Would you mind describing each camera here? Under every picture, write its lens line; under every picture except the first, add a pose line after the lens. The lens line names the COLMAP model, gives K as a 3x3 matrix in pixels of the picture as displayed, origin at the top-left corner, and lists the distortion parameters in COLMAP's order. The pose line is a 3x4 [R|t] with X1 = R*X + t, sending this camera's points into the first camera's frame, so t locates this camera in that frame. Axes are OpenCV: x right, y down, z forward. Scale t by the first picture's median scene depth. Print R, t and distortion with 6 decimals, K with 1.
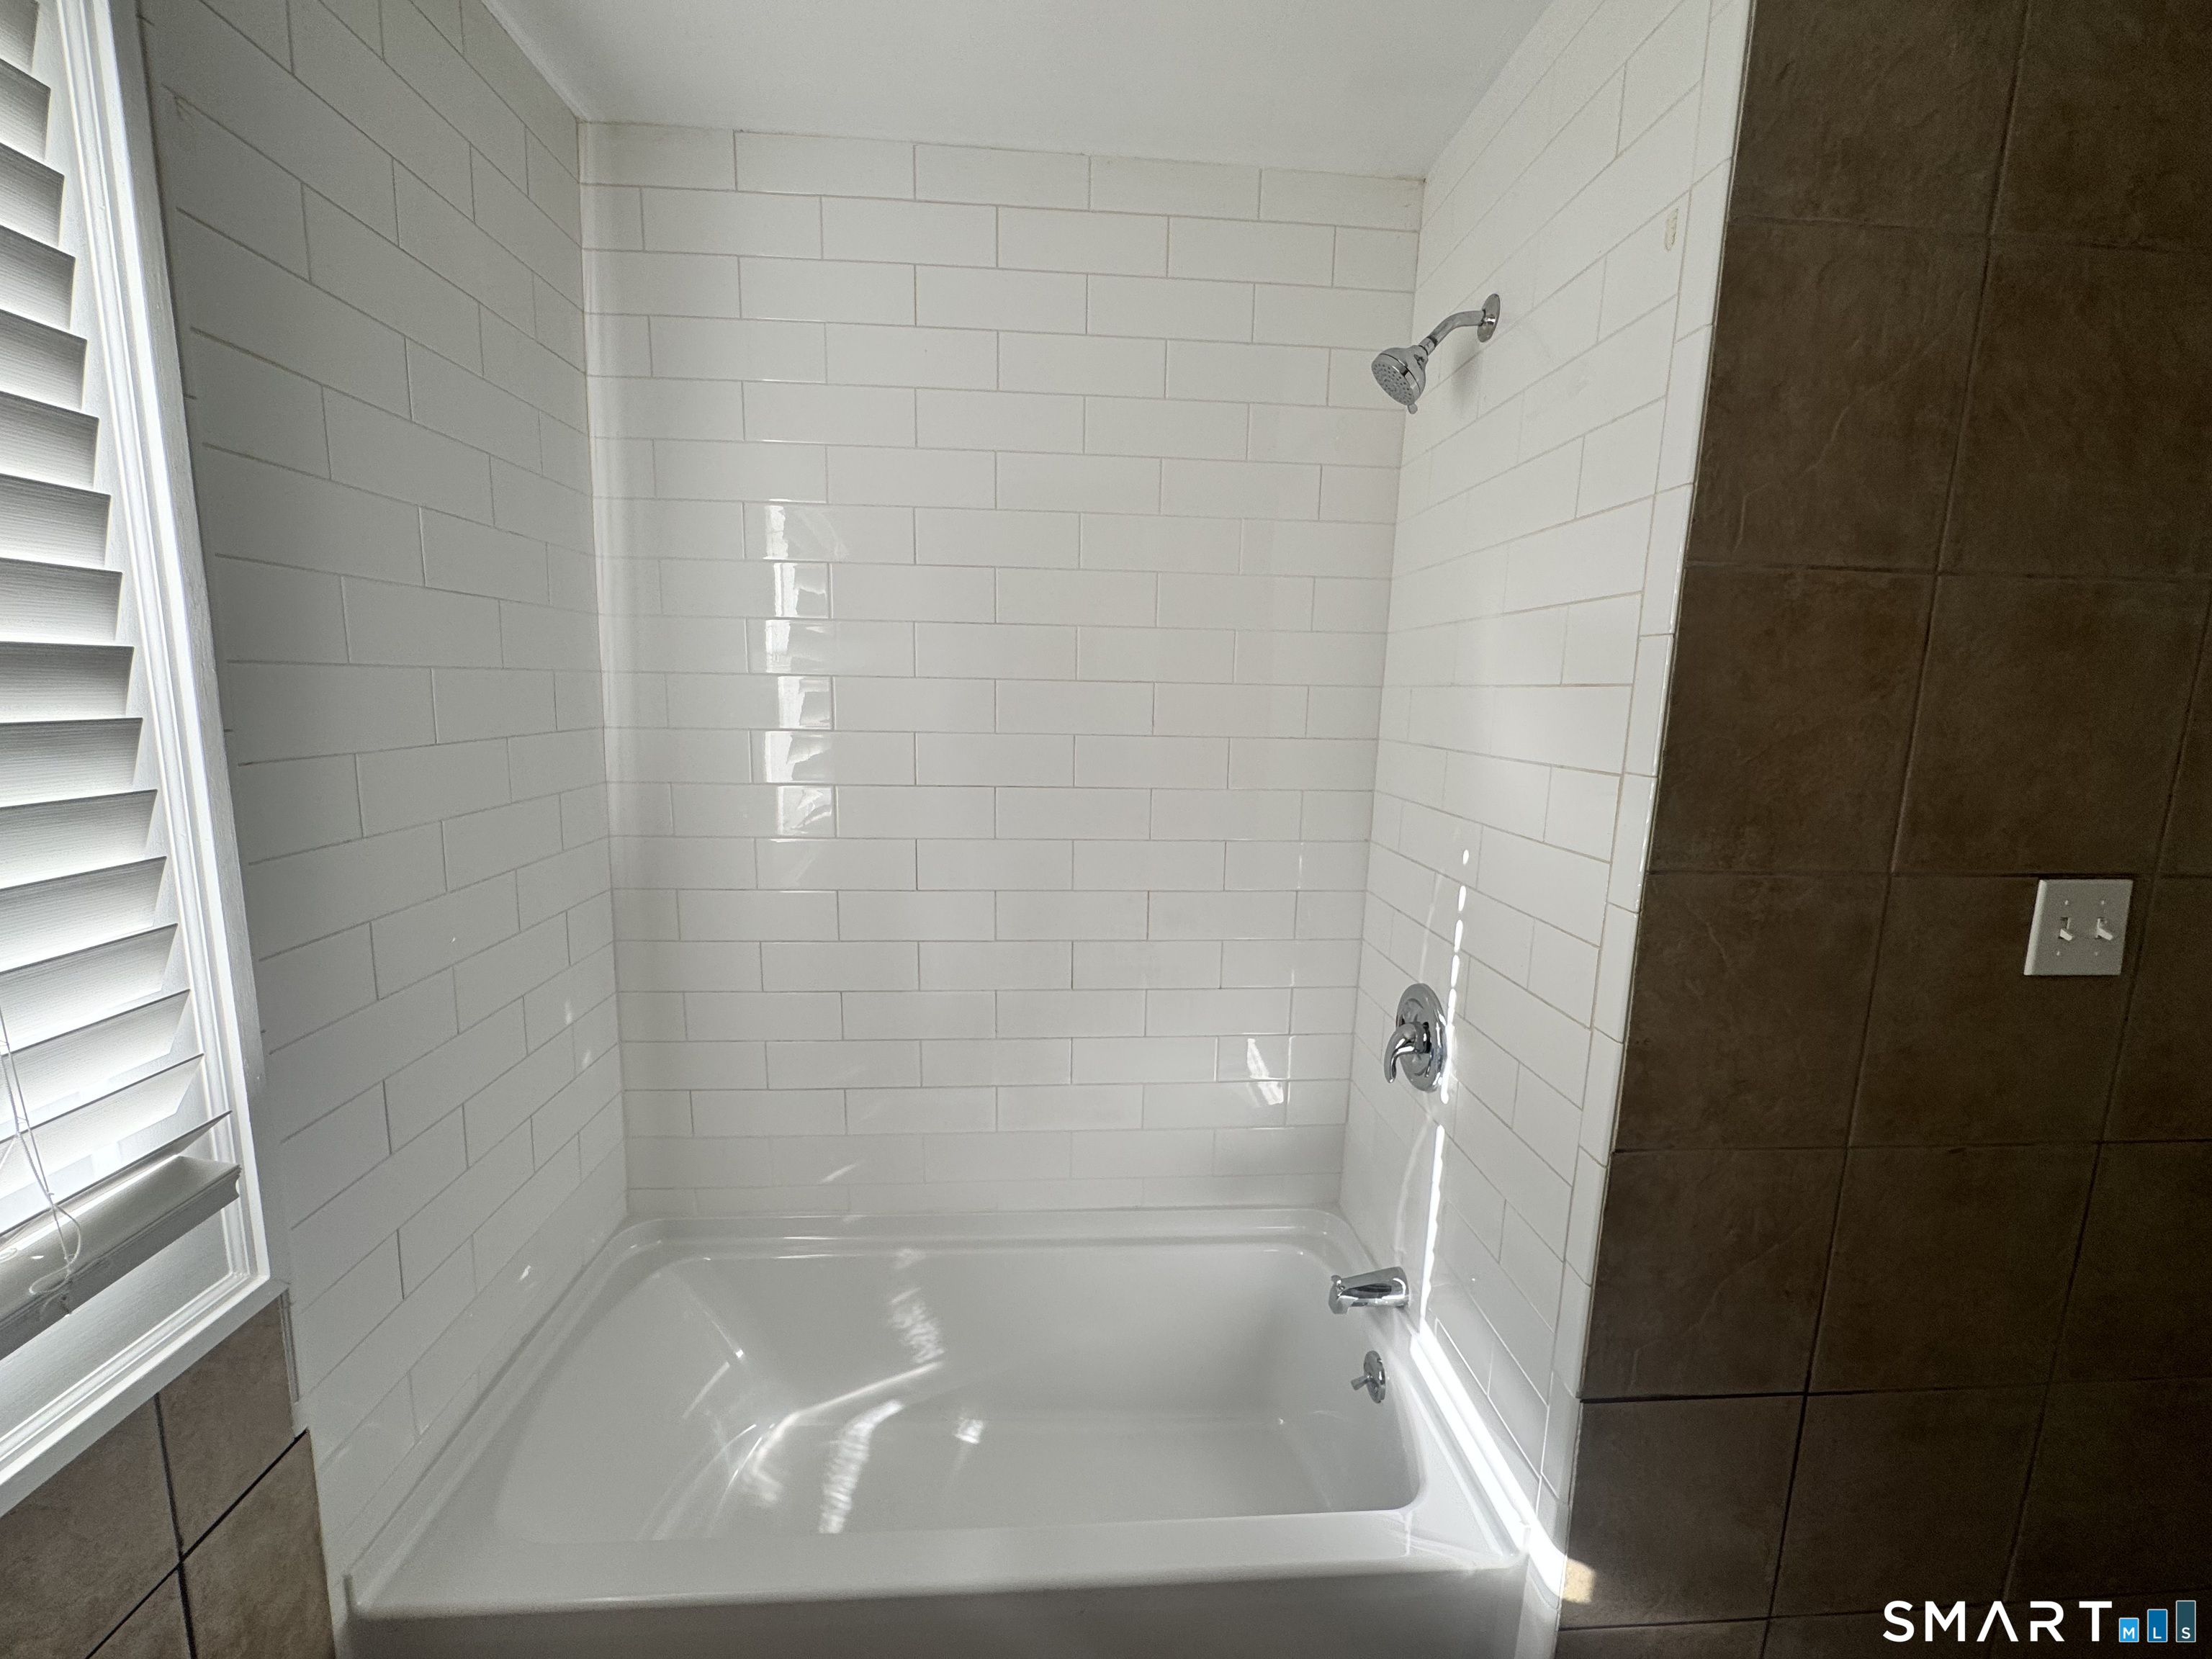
lens RADIAL K [[880.2, 0, 1105.8], [0, 880.2, 837.8], [0, 0, 1]] dist [-0.000356, -0.000550]
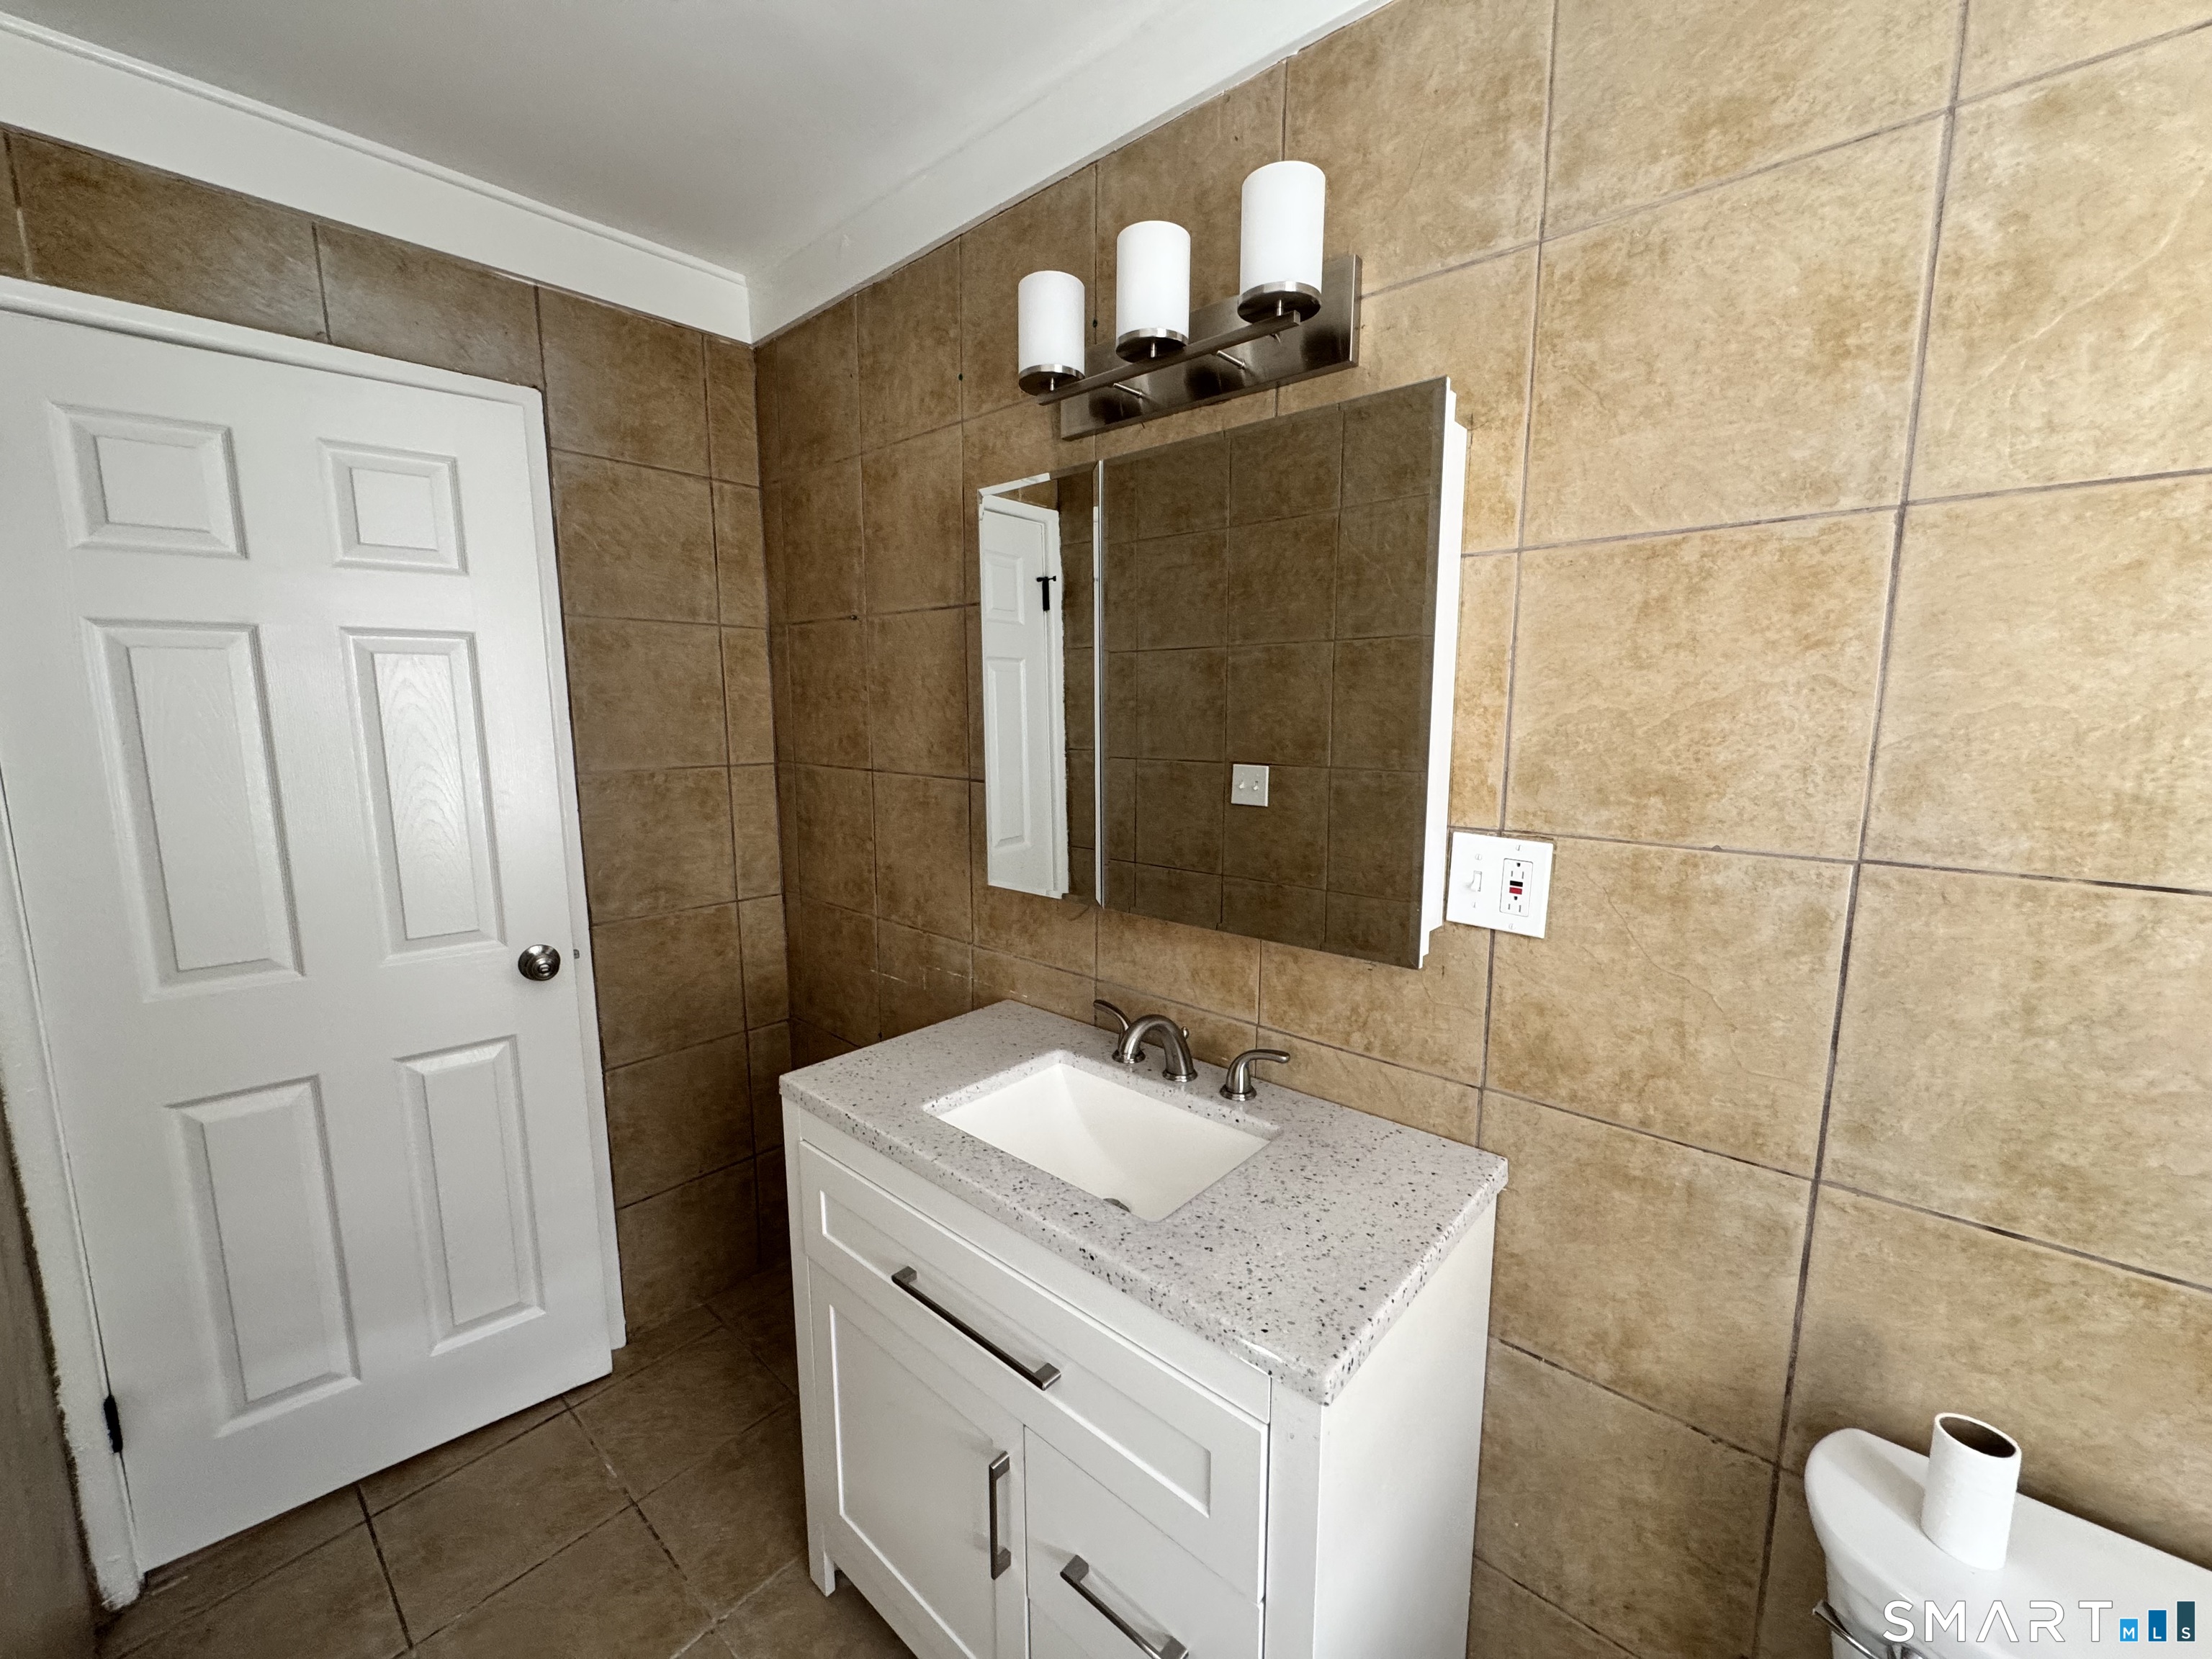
lens RADIAL K [[880.2, 0, 1093.0], [0, 880.2, 829.7], [0, 0, 1]] dist [-0.000356, -0.000550]
pose [[0.690357, 0.077520, -0.719303, 1.006925], [-0.090476, 0.995688, 0.020472, 0.060473], [0.717789, 0.050947, 0.694395, -0.131220]]
